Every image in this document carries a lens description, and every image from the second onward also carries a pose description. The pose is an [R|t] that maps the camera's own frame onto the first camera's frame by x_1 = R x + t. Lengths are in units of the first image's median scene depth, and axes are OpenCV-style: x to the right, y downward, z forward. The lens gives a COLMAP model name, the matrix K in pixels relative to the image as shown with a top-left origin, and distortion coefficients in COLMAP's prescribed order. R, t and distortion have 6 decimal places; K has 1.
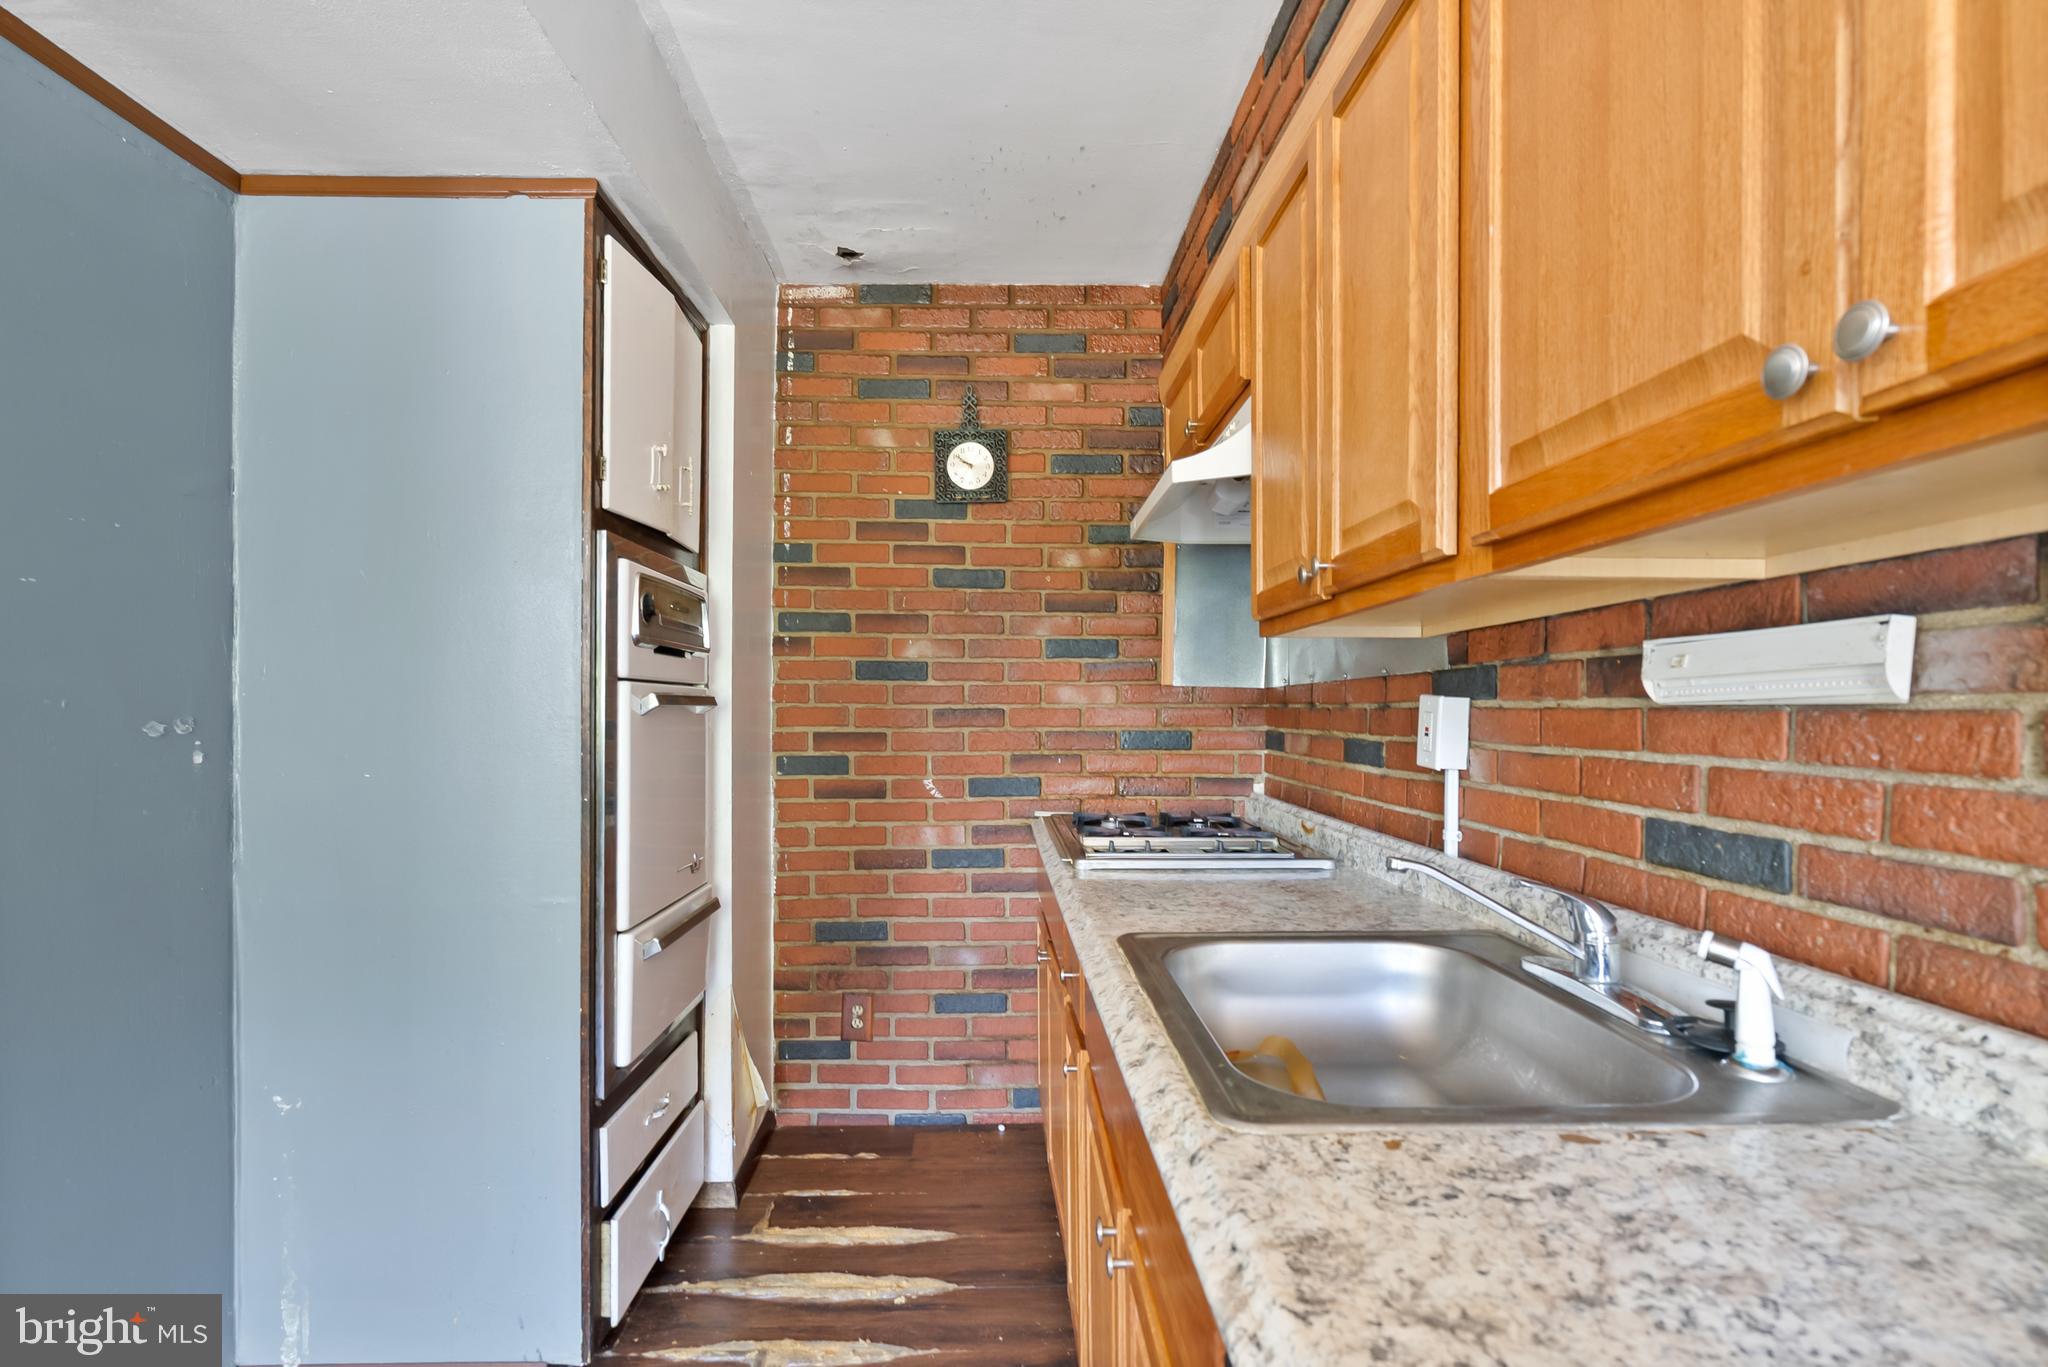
lens RADIAL K [[956.2, 0, 1003.5], [0, 956.2, 717.1], [0, 0, 1]] dist [-0.008577, 0.005195]
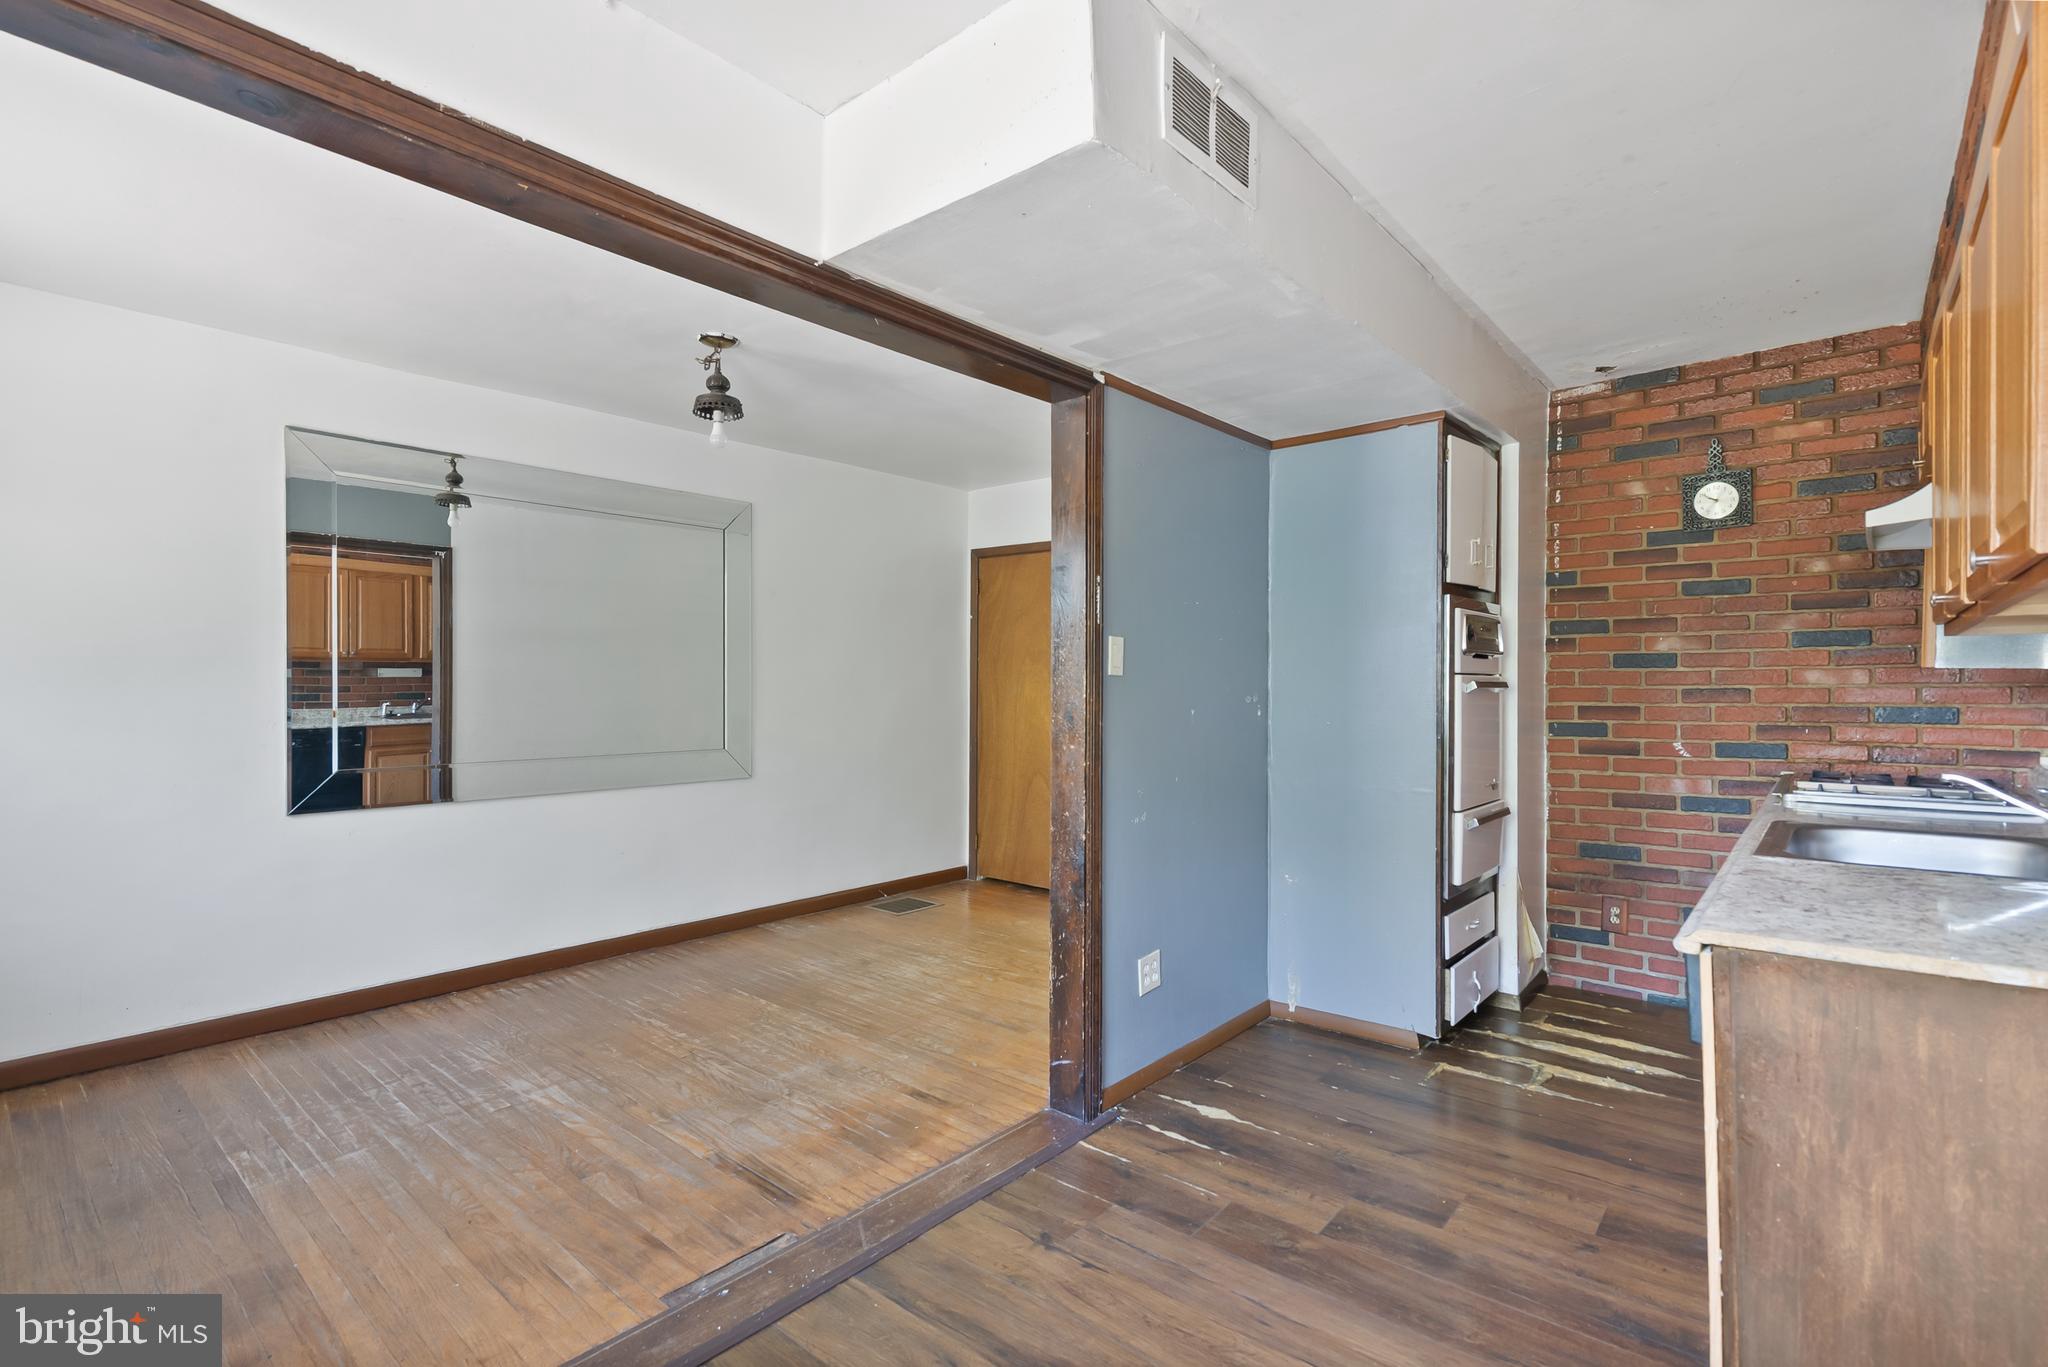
lens RADIAL K [[956.2, 0, 1013.2], [0, 956.2, 689.8], [0, 0, 1]] dist [-0.008577, 0.005195]
pose [[0.739125, -0.002722, -0.673563, 0.192016], [-0.002470, 0.999974, -0.006752, 0.005463], [0.673564, 0.006654, 0.739099, -0.867870]]
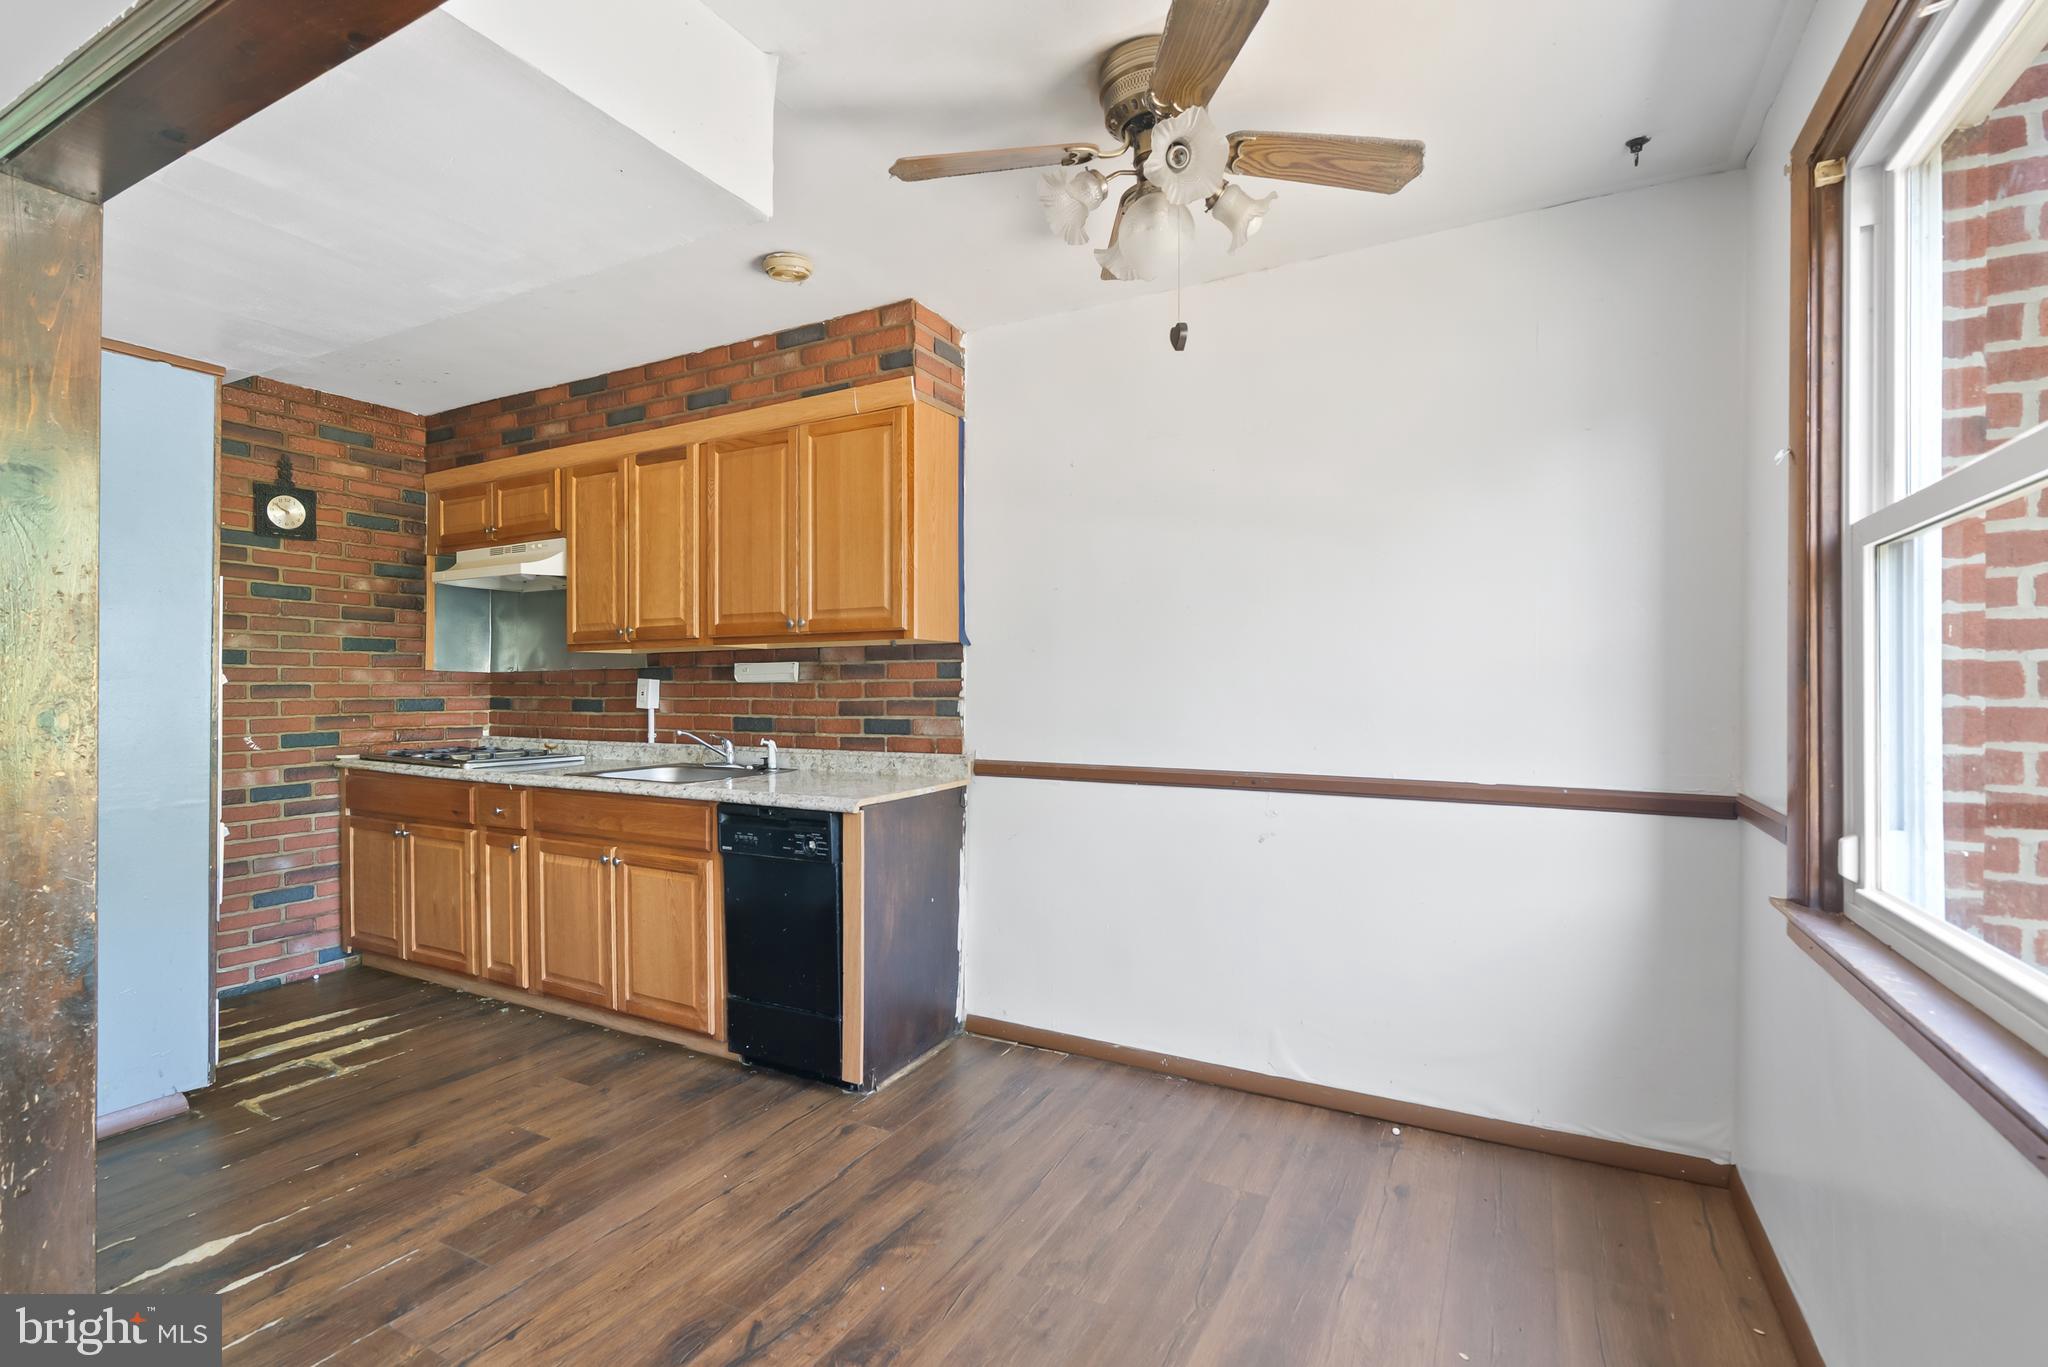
lens RADIAL K [[956.2, 0, 1017.4], [0, 956.2, 682.1], [0, 0, 1]] dist [-0.008577, 0.005195]
pose [[0.493587, 0.002853, 0.869691, -1.067282], [0.009887, 0.999912, -0.008892, 0.015252], [-0.869640, 0.012988, 0.493516, -0.921050]]
